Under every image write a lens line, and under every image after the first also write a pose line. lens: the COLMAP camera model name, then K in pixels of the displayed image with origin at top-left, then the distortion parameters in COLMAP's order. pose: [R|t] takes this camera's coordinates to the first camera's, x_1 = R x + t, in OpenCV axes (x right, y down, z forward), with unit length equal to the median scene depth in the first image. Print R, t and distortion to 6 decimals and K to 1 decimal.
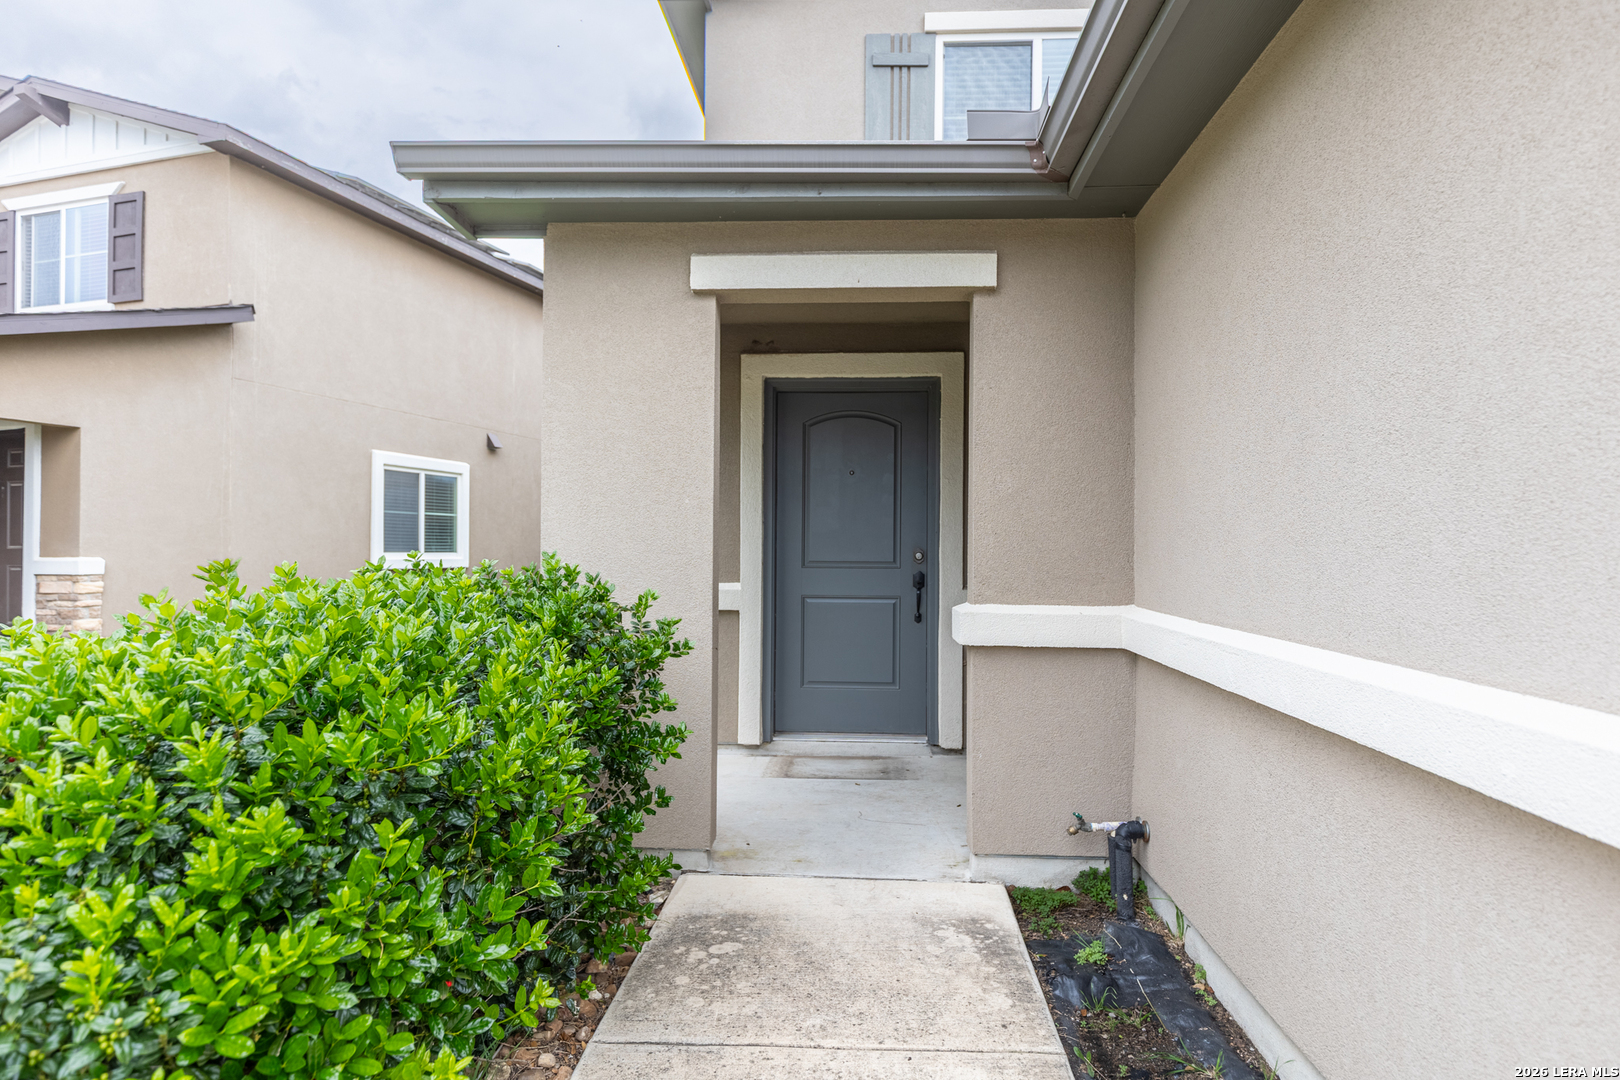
lens RADIAL K [[916.7, 0, 815.8], [0, 916.7, 537.2], [0, 0, 1]] dist [-0.002329, -0.000477]
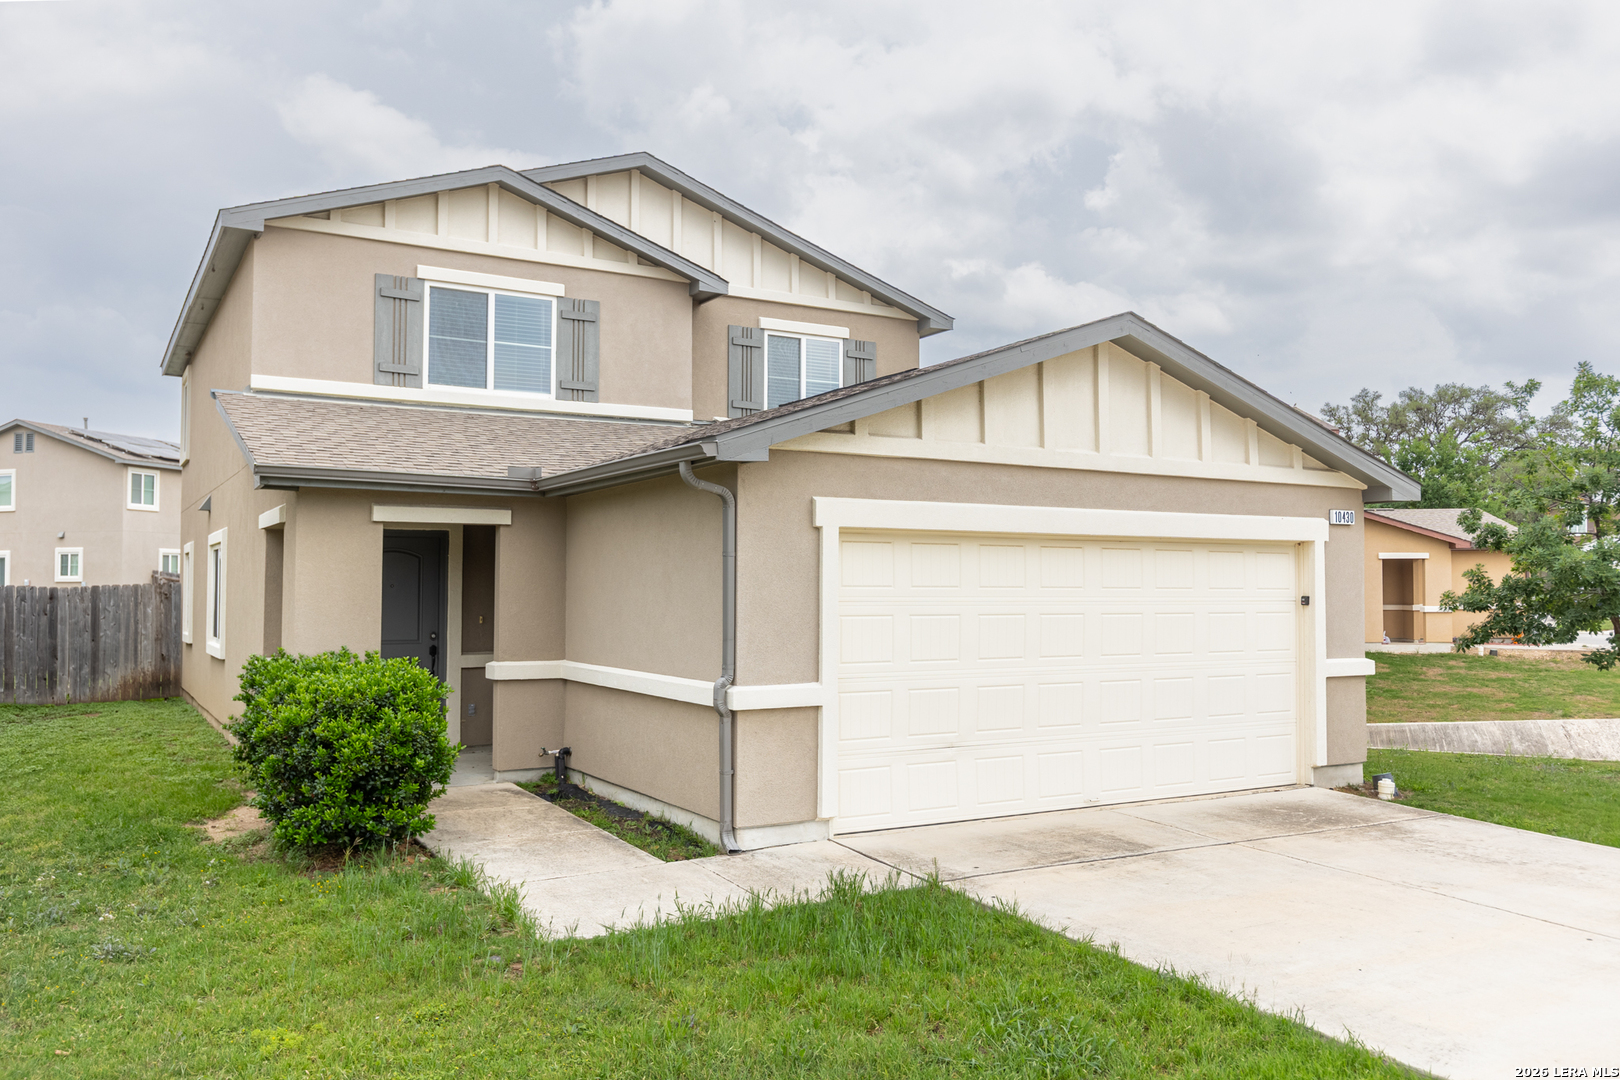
lens RADIAL K [[1255.7, 0, 808.9], [0, 1255.7, 549.0], [0, 0, 1]] dist [-0.000962, -0.003632]
pose [[0.837927, 0.014743, 0.545584, -0.888156], [-0.003353, 0.999755, -0.021866, -0.141945], [-0.545773, 0.016493, 0.837771, -2.041971]]
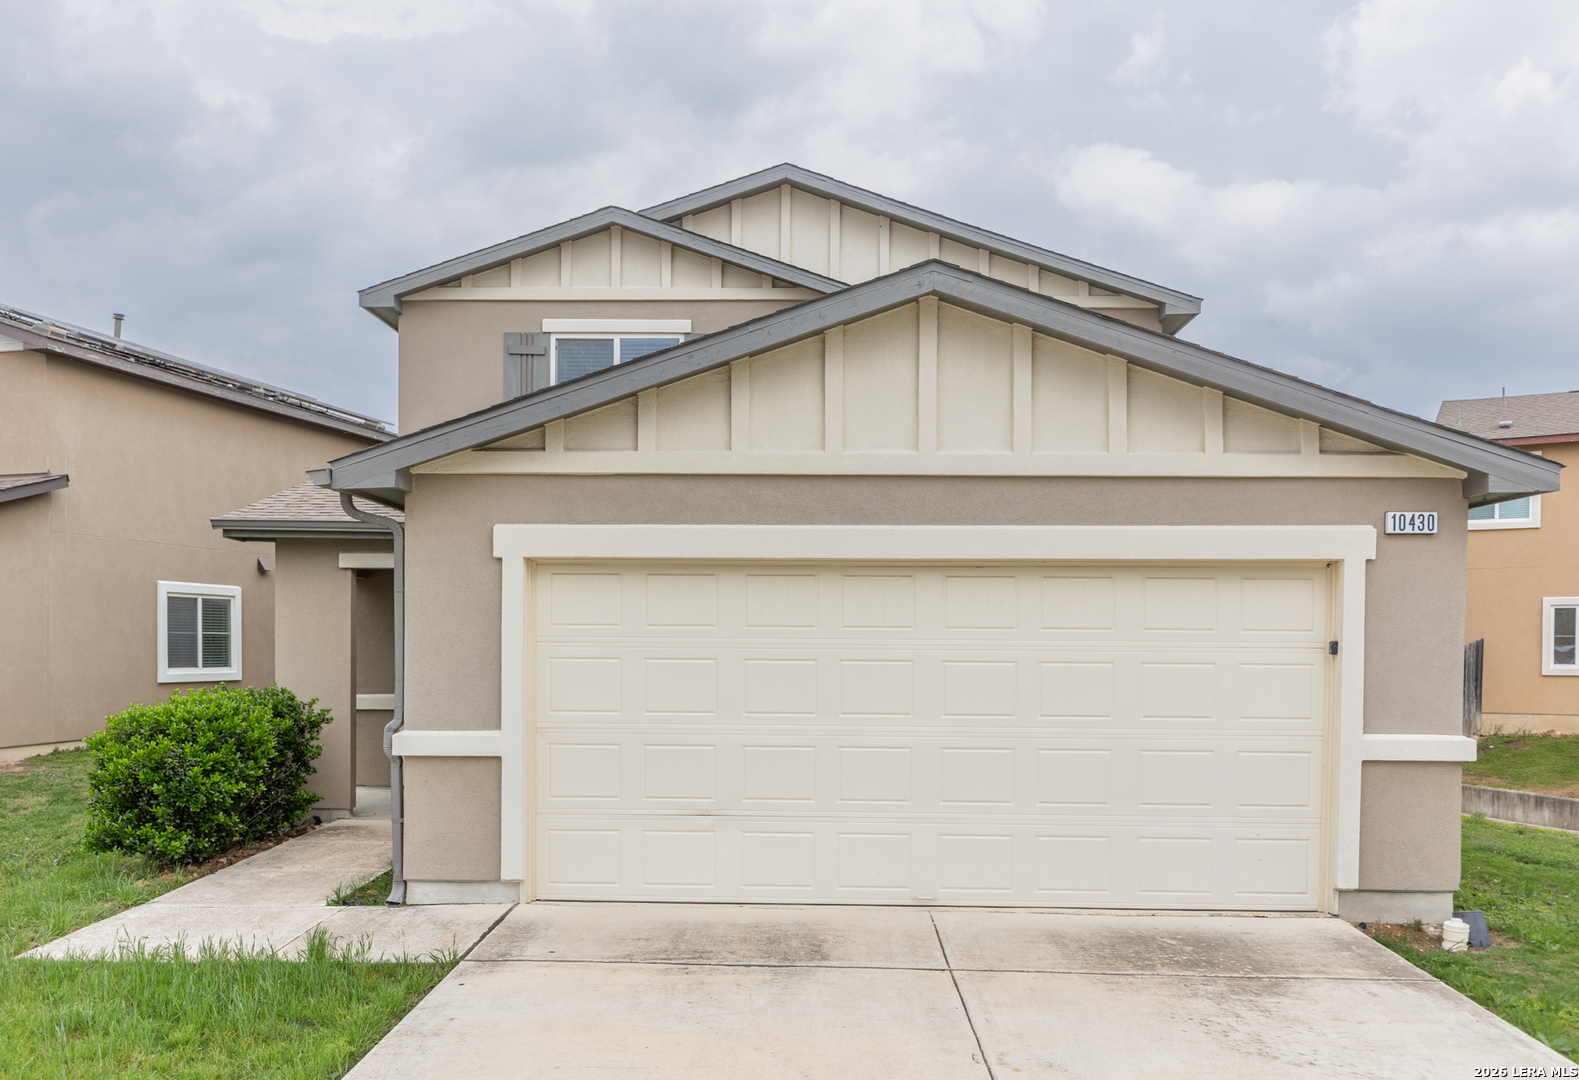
lens RADIAL K [[1275.5, 0, 760.9], [0, 1275.5, 666.6], [0, 0, 1]] dist [0.006333, -0.000332]
pose [[0.999672, 0.001074, 0.025588, 0.841964], [-0.001793, 0.999604, 0.028093, -0.112398], [-0.025548, -0.028129, 0.999278, -2.247650]]
